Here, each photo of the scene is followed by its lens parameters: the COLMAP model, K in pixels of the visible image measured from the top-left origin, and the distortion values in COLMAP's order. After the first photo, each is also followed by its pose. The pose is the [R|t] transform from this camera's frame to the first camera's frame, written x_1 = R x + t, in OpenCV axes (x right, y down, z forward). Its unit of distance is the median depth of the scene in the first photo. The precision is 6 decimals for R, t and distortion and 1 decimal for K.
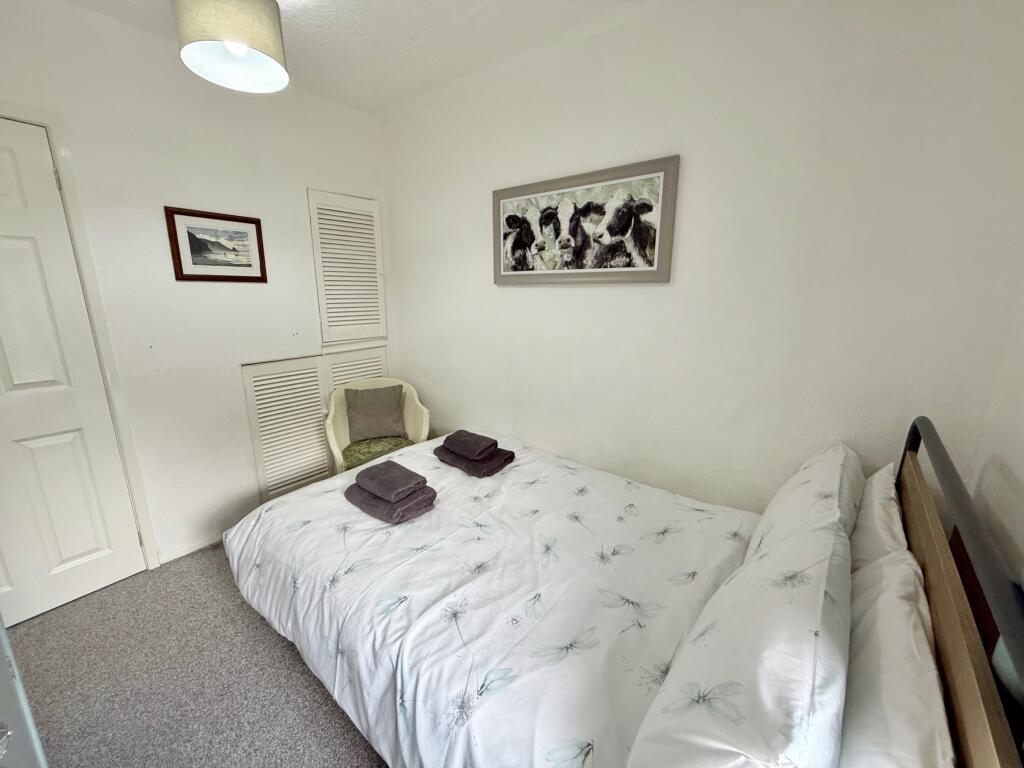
lens RADIAL K [[410.4, 0, 511.4], [0, 410.4, 383.1], [0, 0, 1]] dist [0.001021, 0.000616]
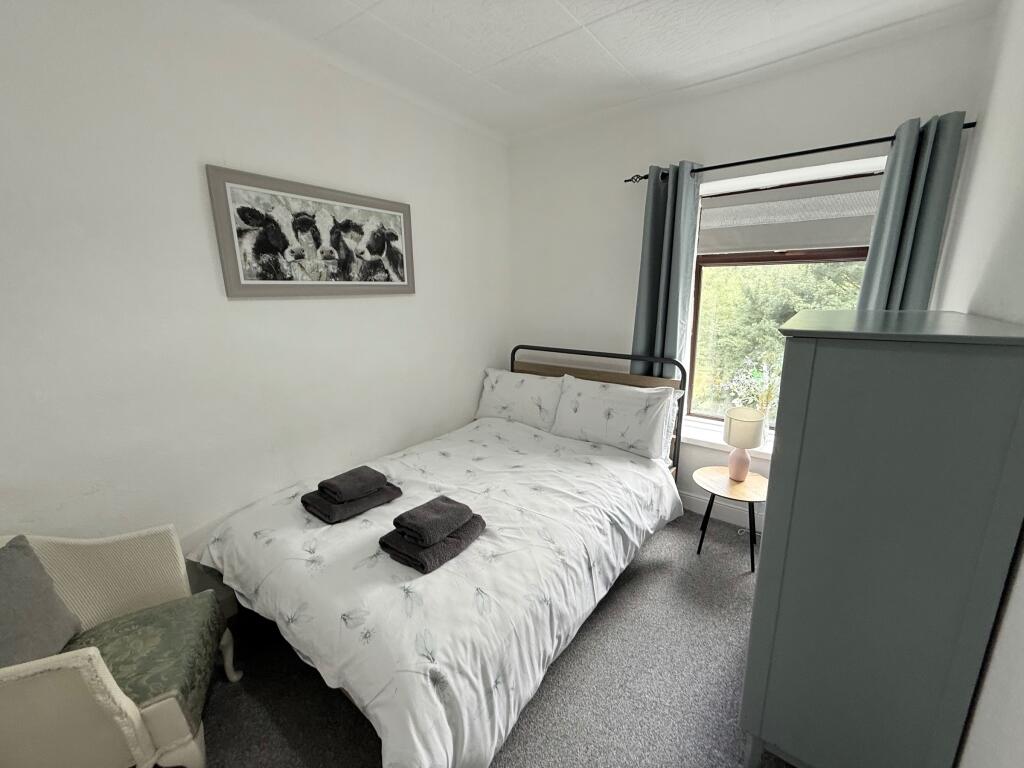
lens RADIAL K [[410.4, 0, 512.4], [0, 410.4, 383.4], [0, 0, 1]] dist [0.001021, 0.000616]
pose [[-0.046615, -0.219878, 0.974413, -0.922024], [0.236068, 0.945417, 0.224629, -0.165210], [-0.970618, 0.240499, 0.007836, 0.639375]]
